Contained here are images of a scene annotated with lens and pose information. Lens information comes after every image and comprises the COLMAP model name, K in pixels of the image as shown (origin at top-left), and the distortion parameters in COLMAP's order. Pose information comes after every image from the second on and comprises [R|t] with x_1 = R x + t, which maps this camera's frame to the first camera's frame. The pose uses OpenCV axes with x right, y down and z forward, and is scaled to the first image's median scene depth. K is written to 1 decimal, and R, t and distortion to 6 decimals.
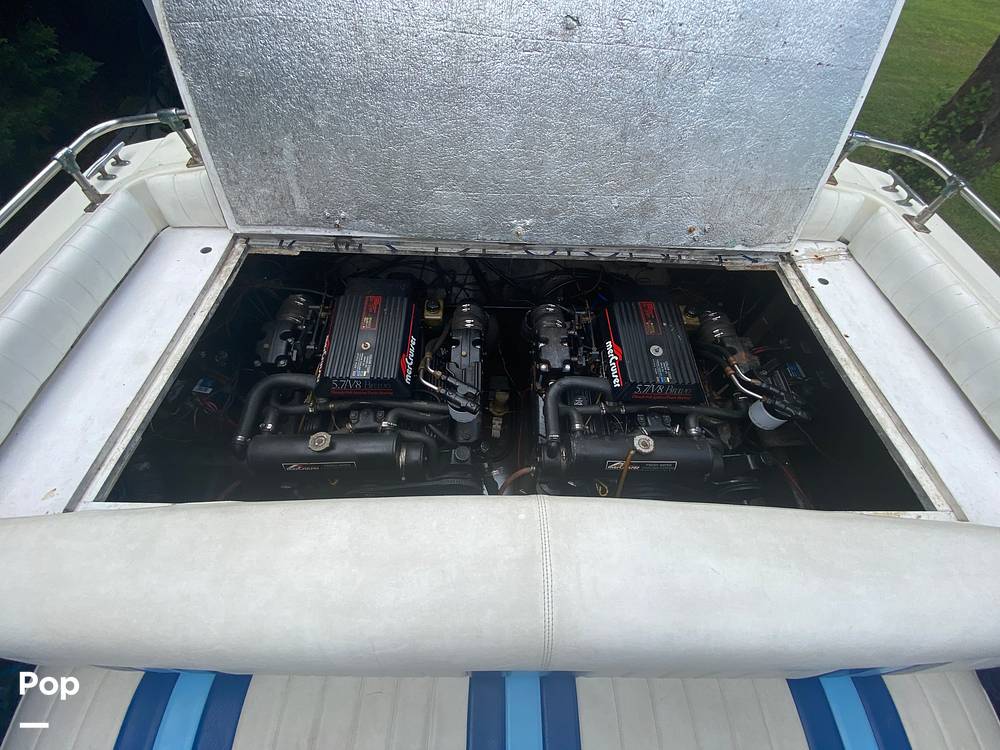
lens RADIAL K [[410.9, 0, 495.7], [0, 410.9, 377.6], [0, 0, 1]] dist [-0.020199, -0.006532]
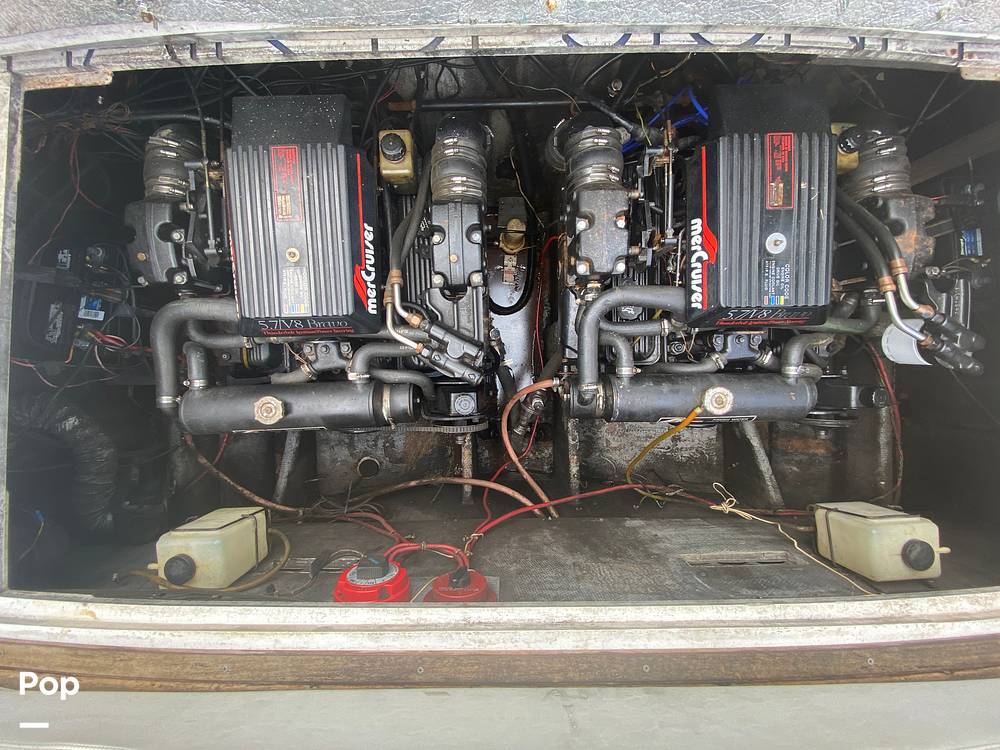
lens RADIAL K [[410.9, 0, 495.7], [0, 410.9, 377.6], [0, 0, 1]] dist [-0.020199, -0.006532]
pose [[0.998918, -0.019402, -0.042276, 0.007140], [0.040617, 0.806790, 0.589440, -0.269397], [0.022672, -0.590520, 0.806705, 0.399022]]
